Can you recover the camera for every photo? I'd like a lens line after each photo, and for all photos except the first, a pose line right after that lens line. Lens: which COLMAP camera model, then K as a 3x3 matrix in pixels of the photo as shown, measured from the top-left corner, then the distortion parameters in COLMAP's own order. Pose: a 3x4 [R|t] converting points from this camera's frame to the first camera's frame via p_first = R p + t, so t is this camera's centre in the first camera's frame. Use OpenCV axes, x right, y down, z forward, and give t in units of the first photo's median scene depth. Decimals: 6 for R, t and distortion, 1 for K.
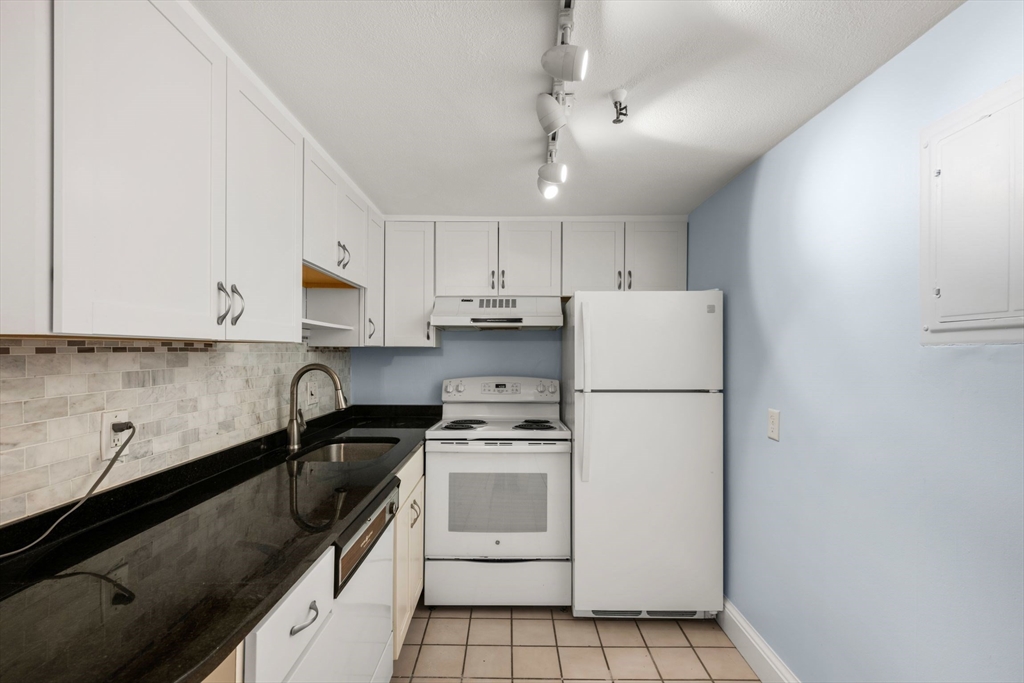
lens RADIAL K [[457.3, 0, 513.9], [0, 457.3, 354.7], [0, 0, 1]] dist [-0.001250, 0.000118]
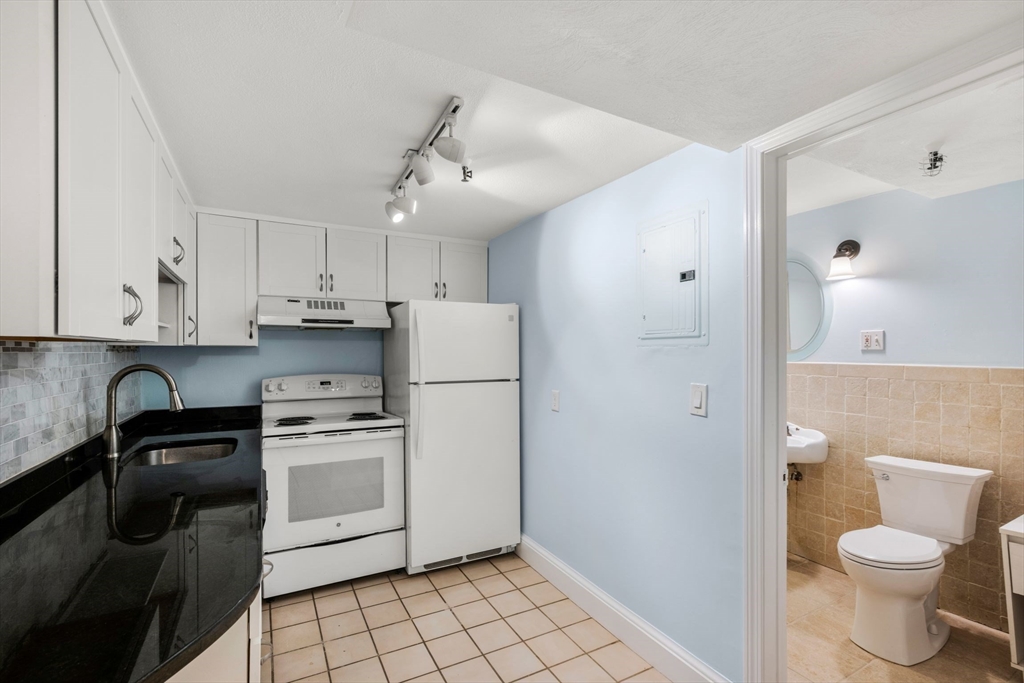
lens RADIAL K [[457.3, 0, 513.9], [0, 457.3, 354.7], [0, 0, 1]] dist [-0.001250, 0.000118]
pose [[0.879416, -0.006458, 0.476010, -0.204608], [0.004897, 0.999978, 0.004520, 0.000040], [-0.476029, -0.001644, 0.879428, -0.181834]]
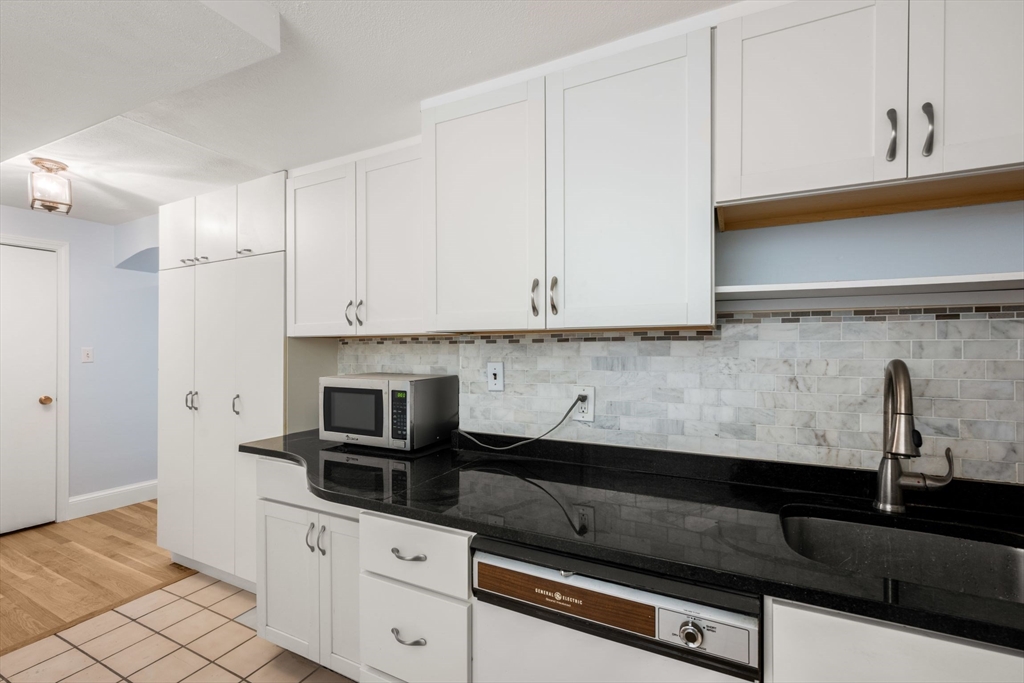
lens RADIAL K [[449.4, 0, 508.1], [0, 449.4, 348.6], [0, 0, 1]] dist [-0.000805, 0.000015]
pose [[-0.462727, -0.001418, -0.886500, 0.224580], [-0.006224, 0.999979, 0.001649, 0.008452], [0.886479, 0.006281, -0.462726, 0.823043]]
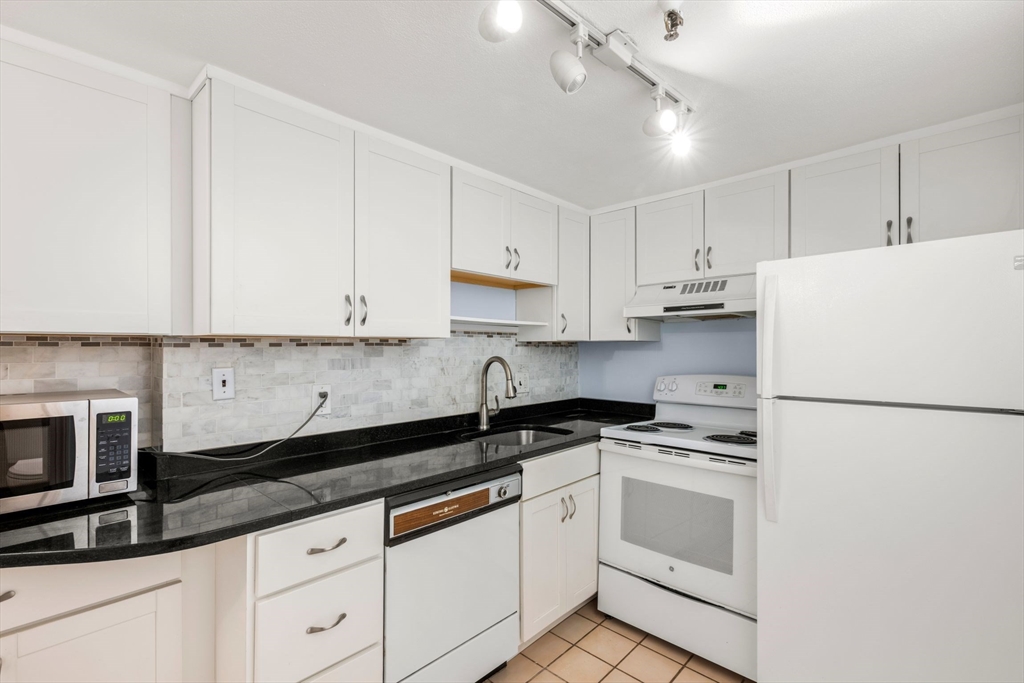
lens RADIAL K [[465.3, 0, 511.1], [0, 465.3, 346.7], [0, 0, 1]] dist [-0.000636, 0.000035]
pose [[0.719917, -0.006753, -0.694027, 0.391300], [-0.000679, 0.999945, -0.010434, 0.007632], [0.694060, 0.007983, 0.719873, 0.184649]]
